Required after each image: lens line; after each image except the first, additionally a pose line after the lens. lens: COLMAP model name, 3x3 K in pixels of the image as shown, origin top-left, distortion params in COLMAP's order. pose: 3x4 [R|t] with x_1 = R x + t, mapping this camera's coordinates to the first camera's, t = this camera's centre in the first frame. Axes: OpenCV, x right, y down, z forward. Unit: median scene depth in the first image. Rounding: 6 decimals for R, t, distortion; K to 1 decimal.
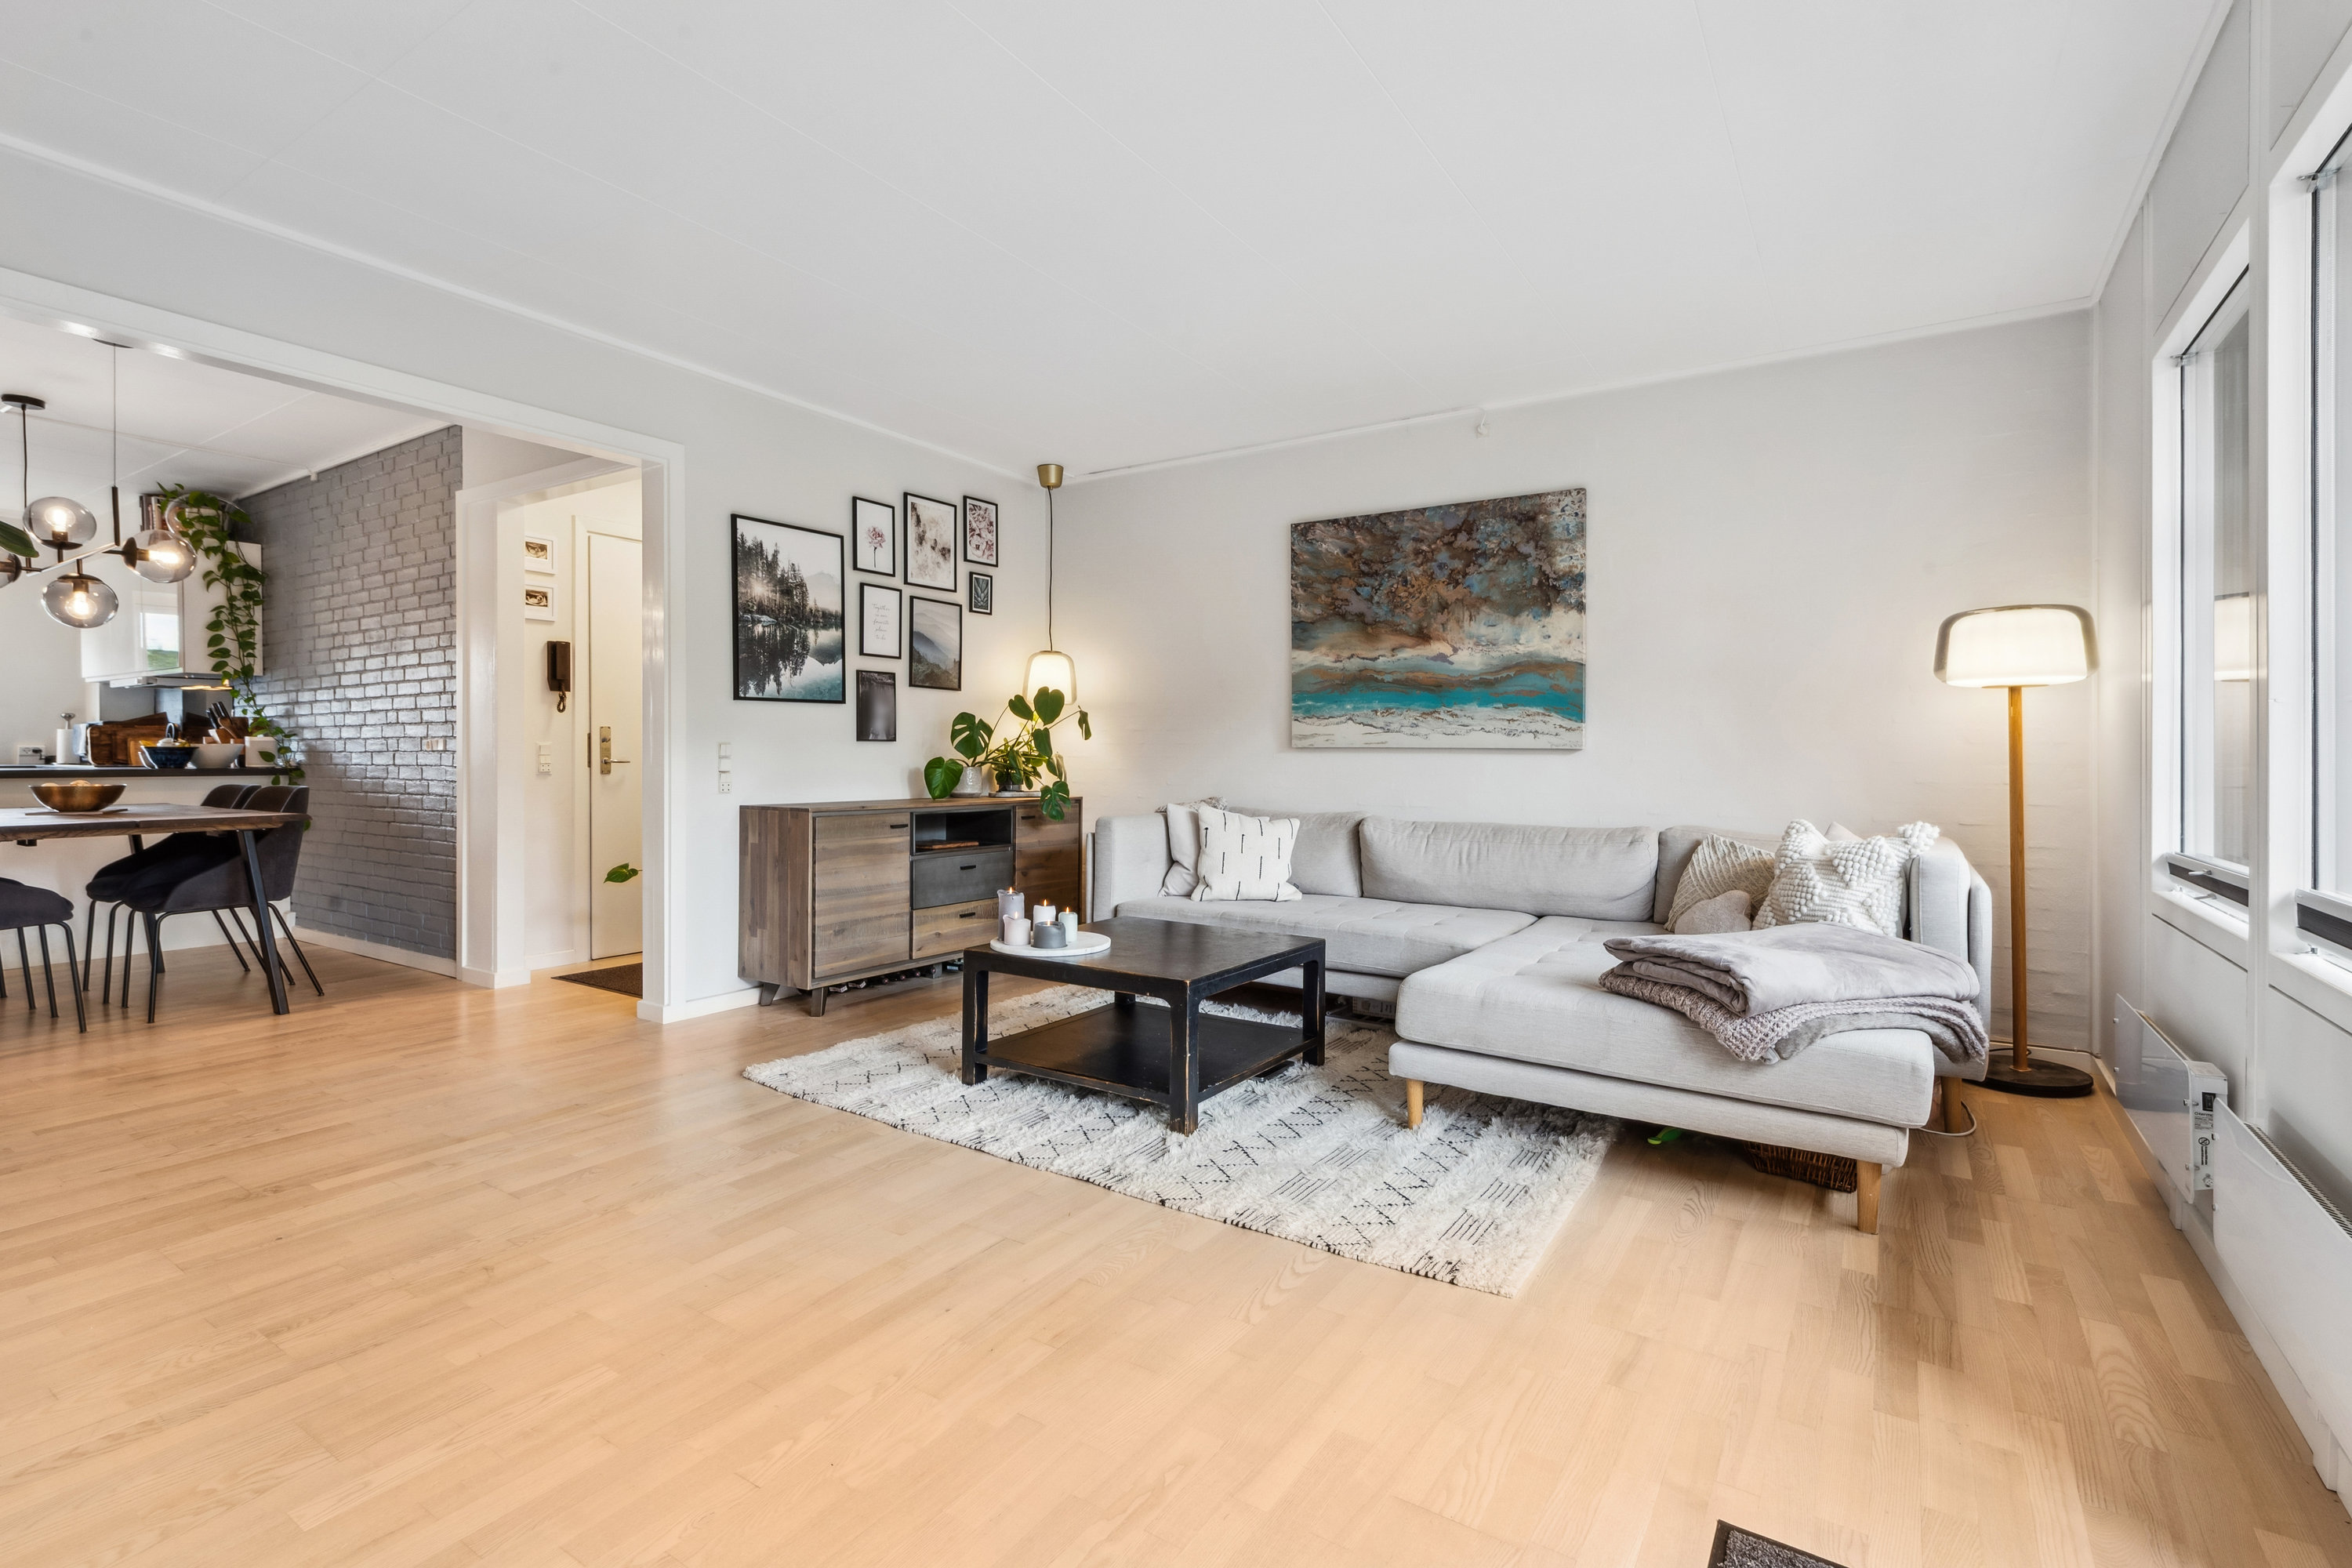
lens RADIAL K [[1086.1, 0, 1200.8], [0, 1086.1, 780.4], [0, 0, 1]] dist [0.004139, -0.000490]
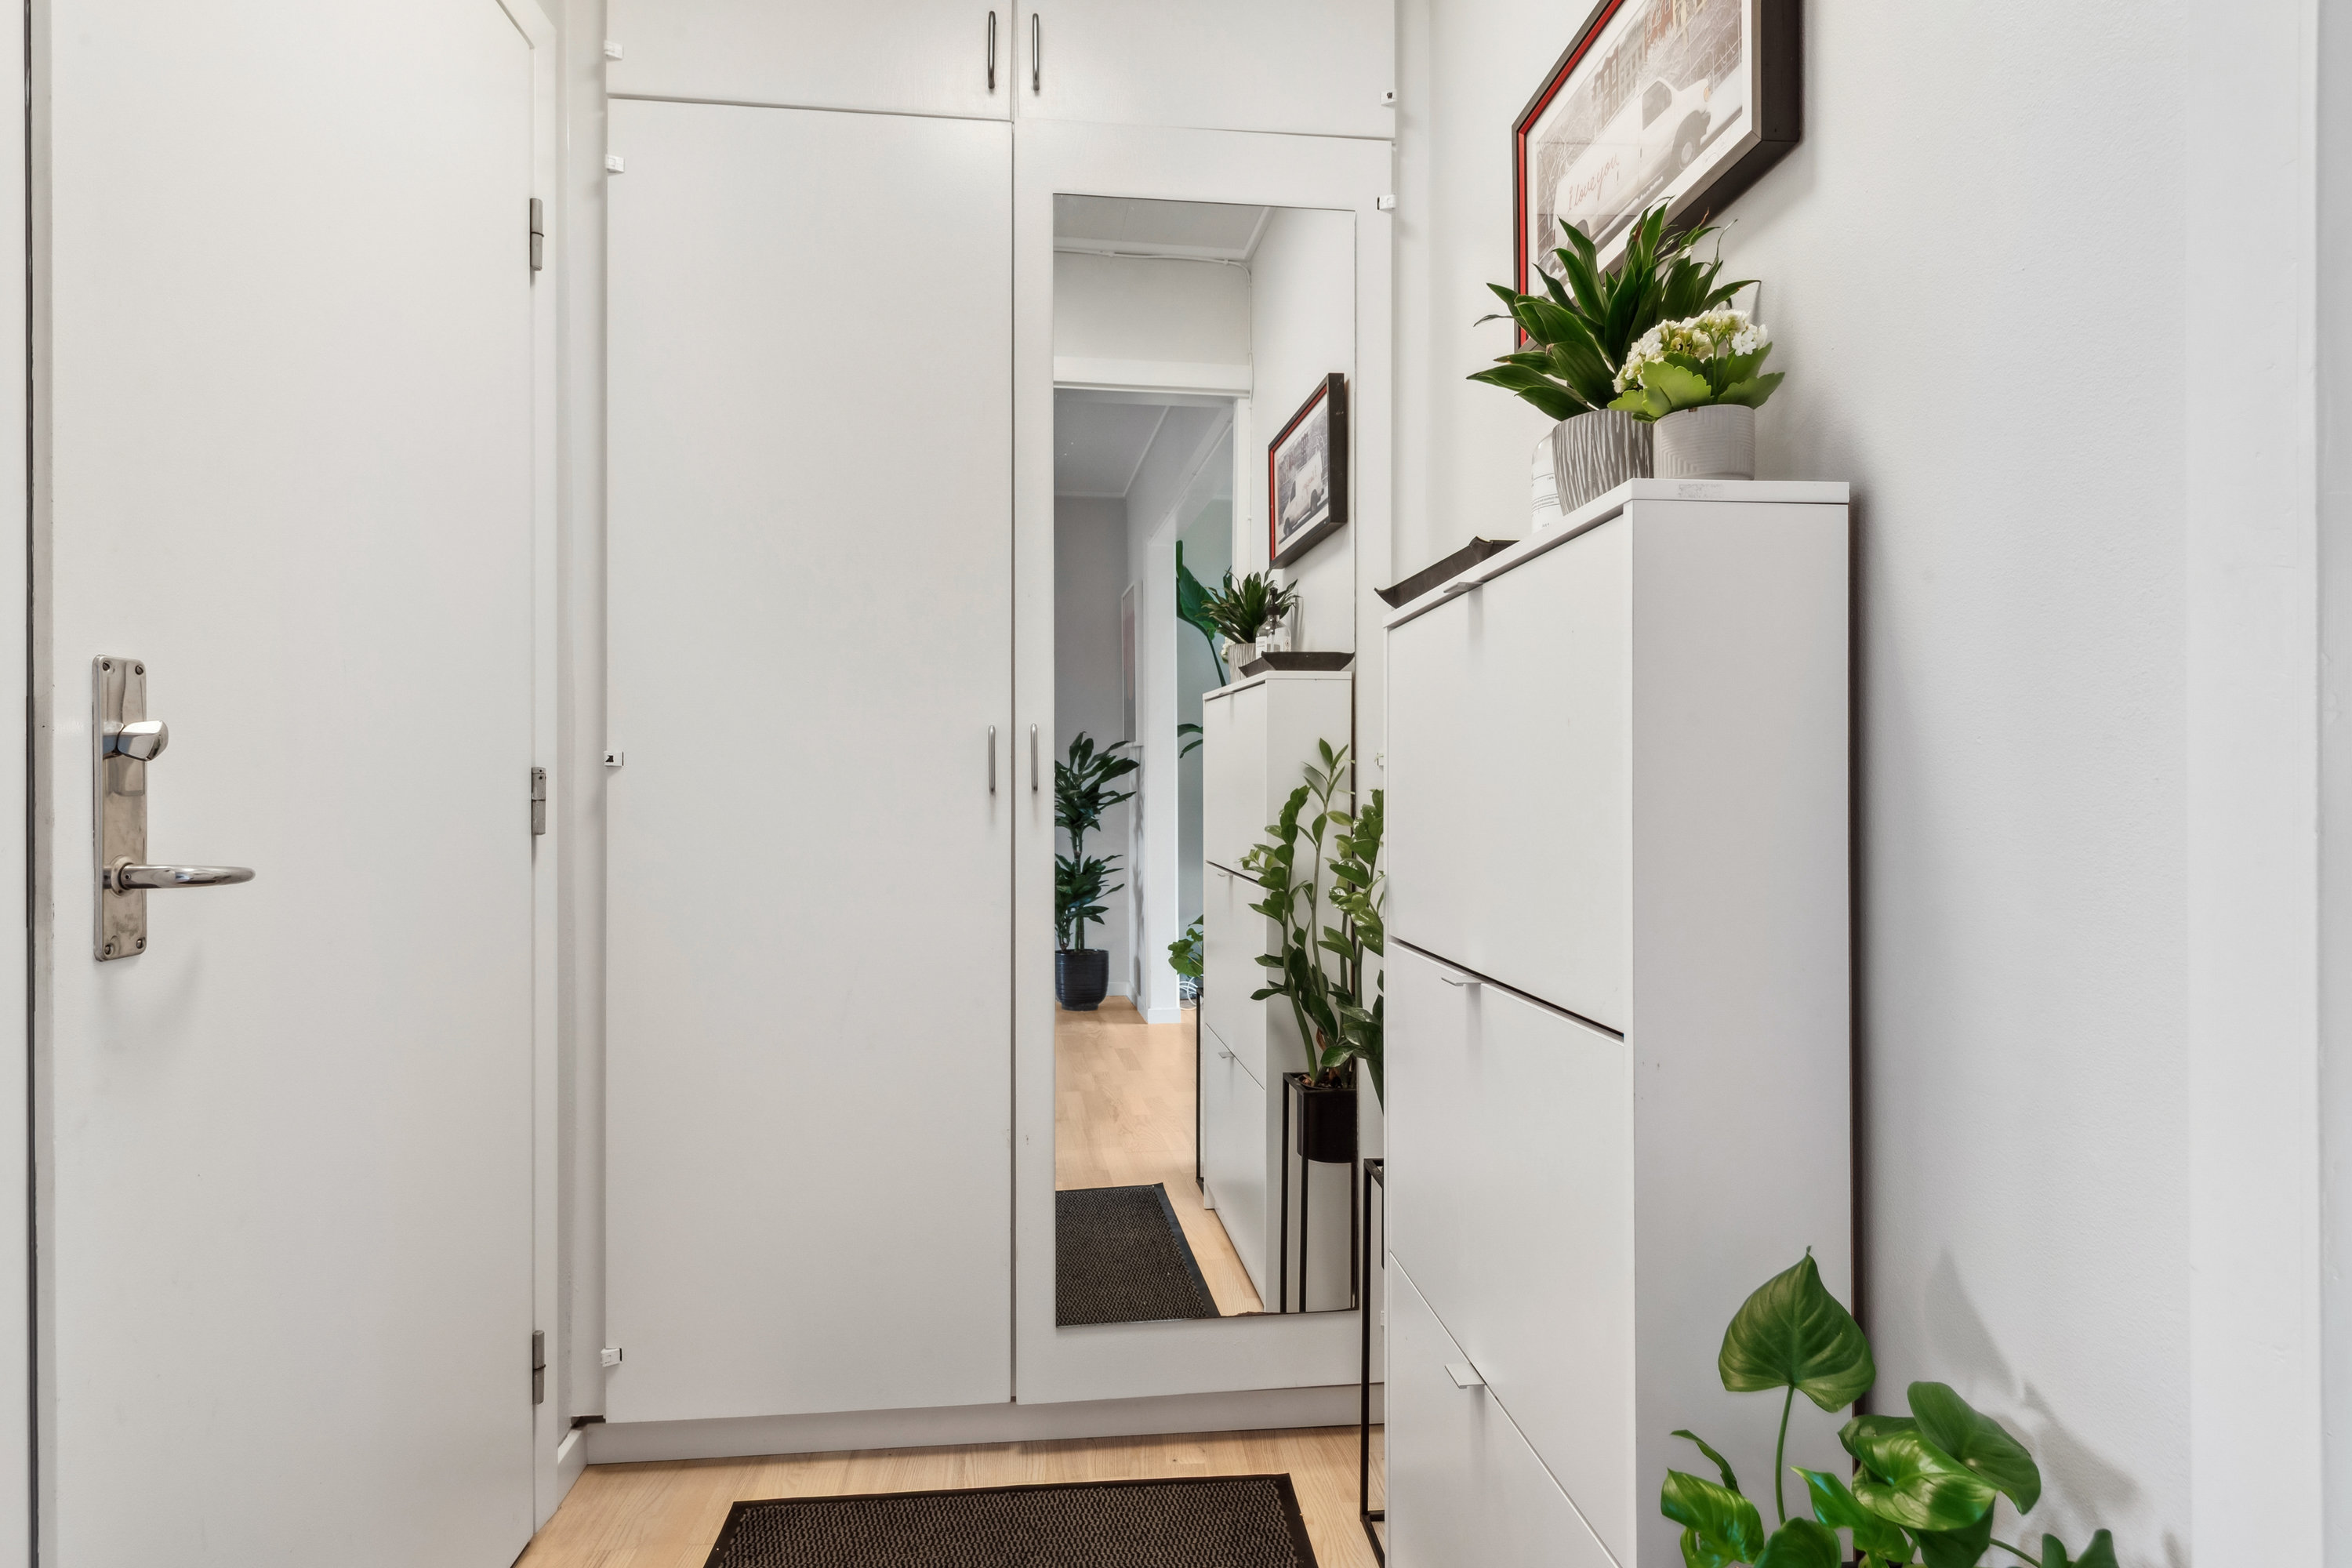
lens RADIAL K [[1283.5, 0, 1178.6], [0, 1283.5, 762.7], [0, 0, 1]] dist [0.011702, -0.001211]
pose [[0.798036, 0.005253, 0.602587, -0.620848], [0.018026, 0.999306, -0.032585, -0.029126], [-0.602340, 0.036866, 0.797388, 0.872936]]
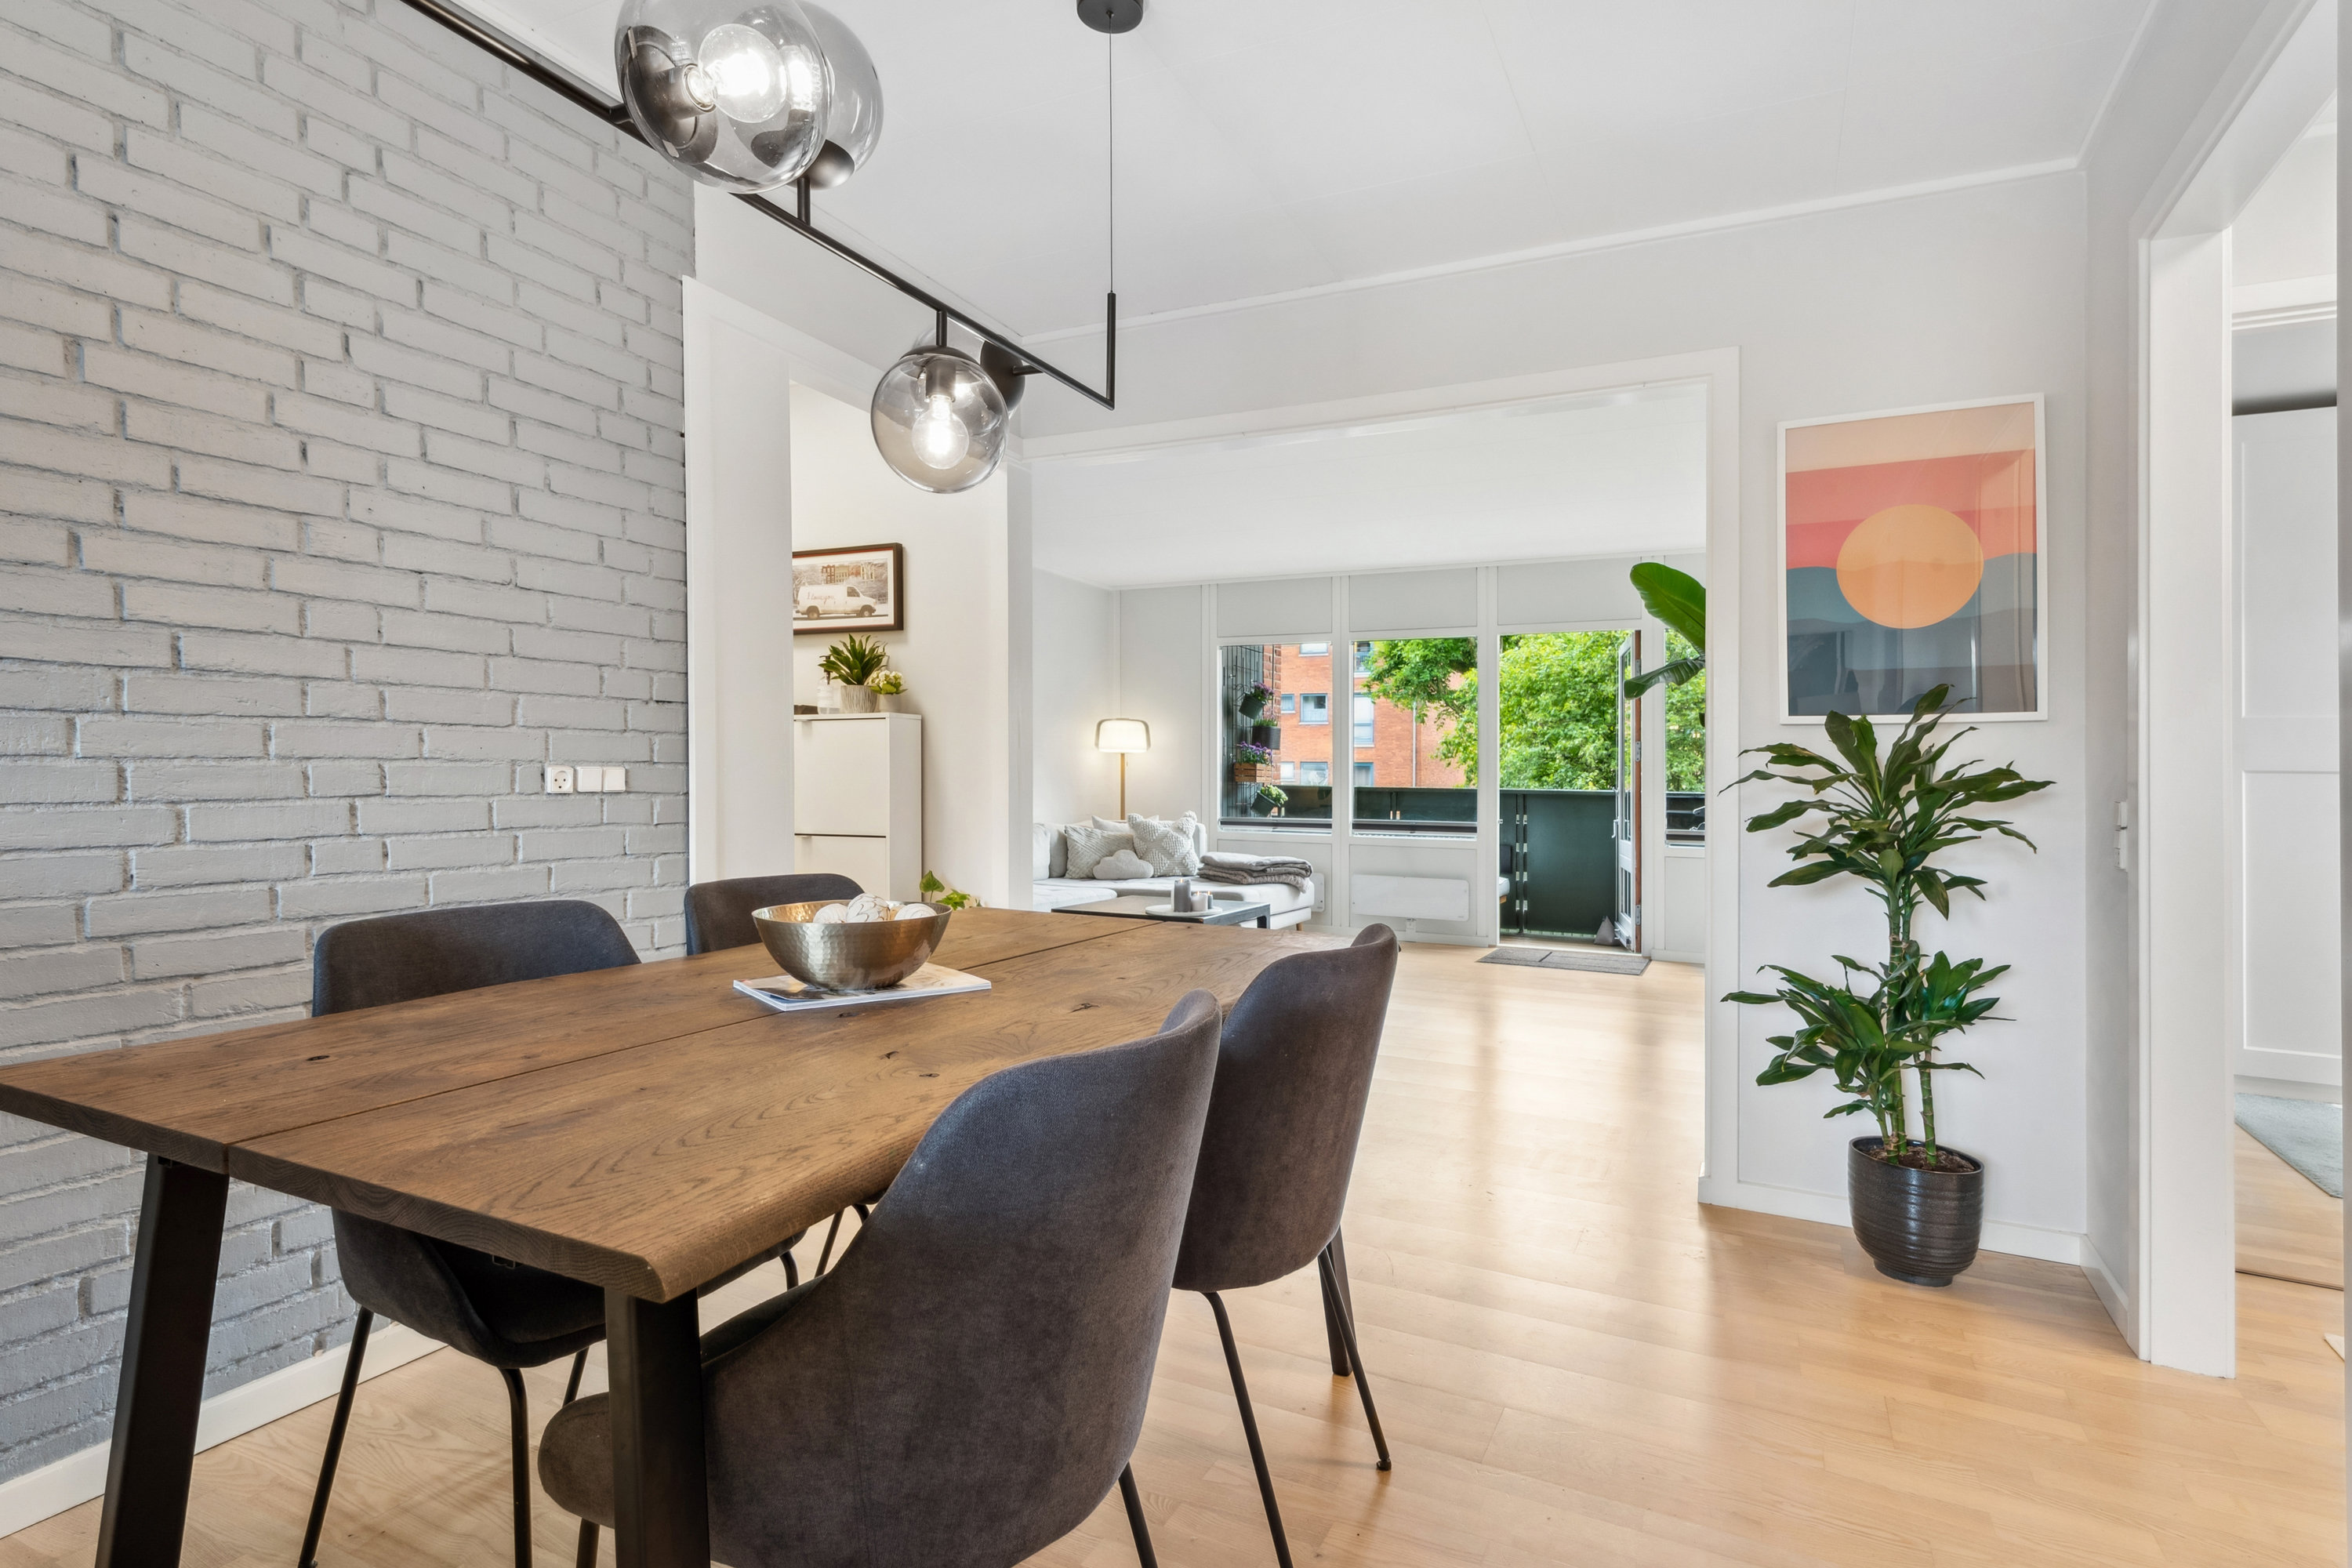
lens RADIAL K [[1176.2, 0, 1174.0], [0, 1176.2, 777.0], [0, 0, 1]] dist [0.035176, -0.027691]
pose [[-0.110828, -0.003515, 0.993833, -1.314905], [0.015834, 0.999861, 0.005302, -0.035285], [-0.993714, 0.016324, -0.110756, 0.882374]]
